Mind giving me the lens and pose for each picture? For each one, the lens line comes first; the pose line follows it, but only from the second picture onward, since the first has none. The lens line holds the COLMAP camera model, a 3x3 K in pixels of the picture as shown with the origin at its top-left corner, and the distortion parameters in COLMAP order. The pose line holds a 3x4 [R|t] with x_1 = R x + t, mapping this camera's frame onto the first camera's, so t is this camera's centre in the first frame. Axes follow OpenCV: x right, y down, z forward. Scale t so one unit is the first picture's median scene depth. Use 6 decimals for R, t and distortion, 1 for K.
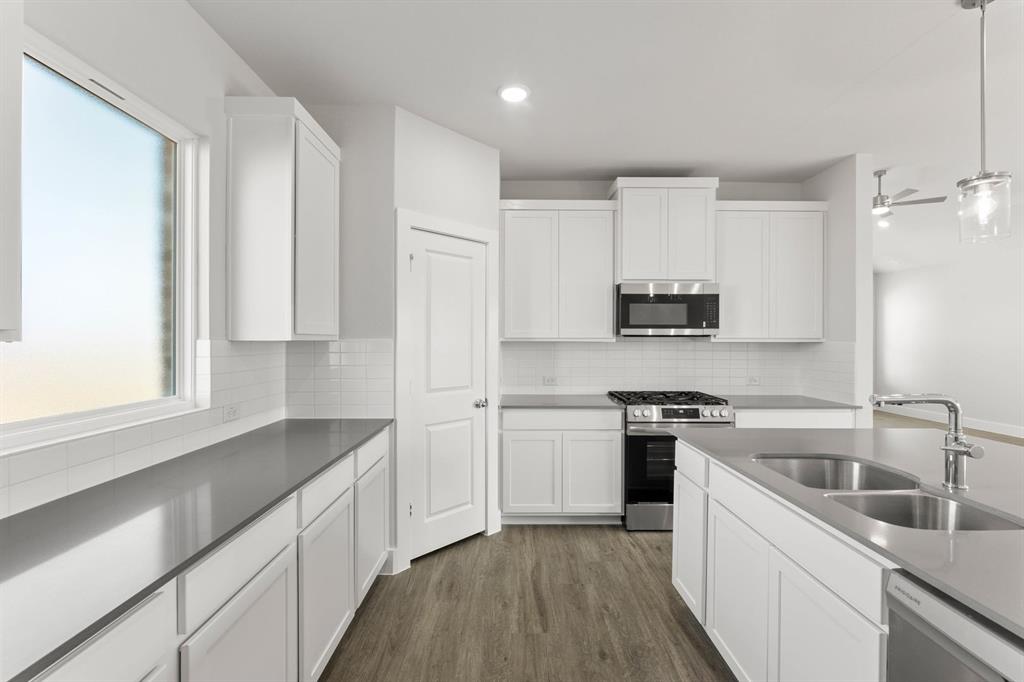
lens RADIAL K [[436.5, 0, 512.0], [0, 436.5, 341.0], [0, 0, 1]] dist [-0.001605, 0.000071]
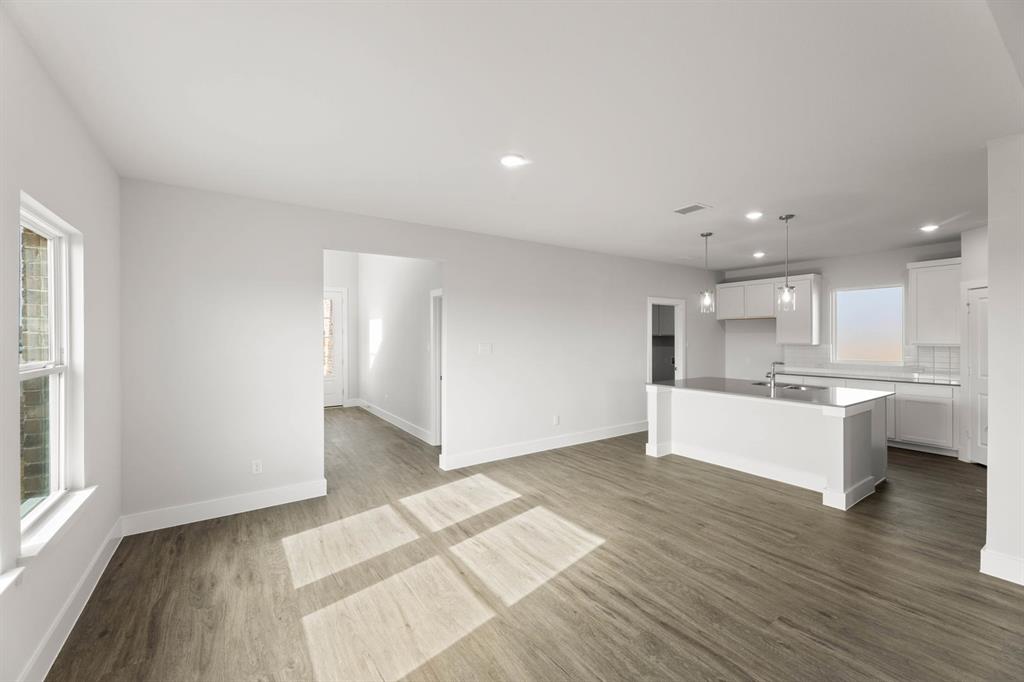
lens RADIAL K [[414.0, 0, 510.6], [0, 414.0, 338.0], [0, 0, 1]] dist [-0.000205, -0.000076]
pose [[-0.830165, 0.003516, -0.557506, 1.983816], [0.001963, 0.999992, 0.003383, -0.040640], [0.557514, 0.001714, -0.830166, 1.100762]]
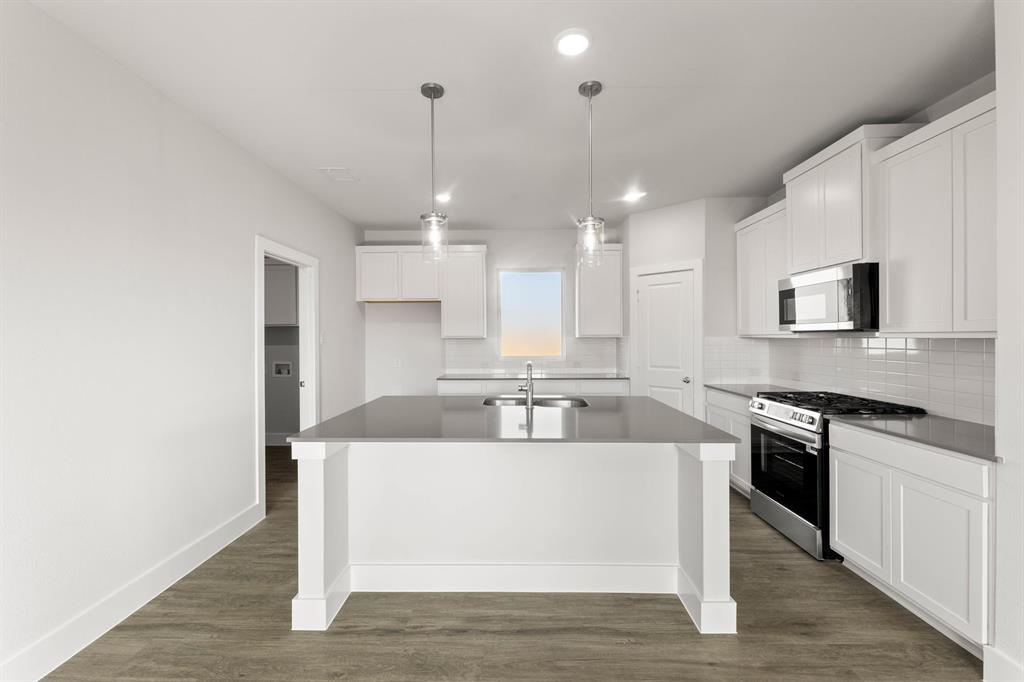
lens RADIAL K [[439.1, 0, 510.9], [0, 439.1, 339.3], [0, 0, 1]] dist [-0.001110, -0.000012]
pose [[-0.018941, 0.003120, -0.999816, 1.281011], [0.003148, 0.999990, 0.003061, 0.000328], [0.999816, -0.003090, -0.018951, 0.393613]]
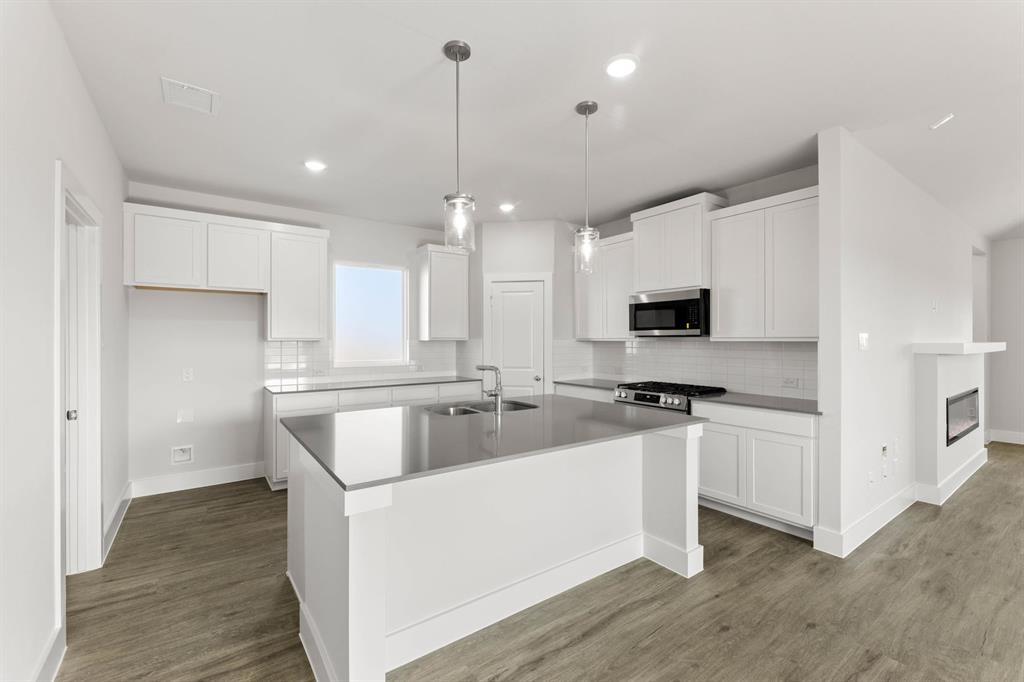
lens RADIAL K [[436.5, 0, 512.0], [0, 436.5, 341.0], [0, 0, 1]] dist [-0.001605, 0.000071]
pose [[0.579788, -0.000083, -0.814767, 1.104735], [0.000567, 1.000000, 0.000302, 0.001337], [0.814767, -0.000637, 0.579788, -0.040306]]
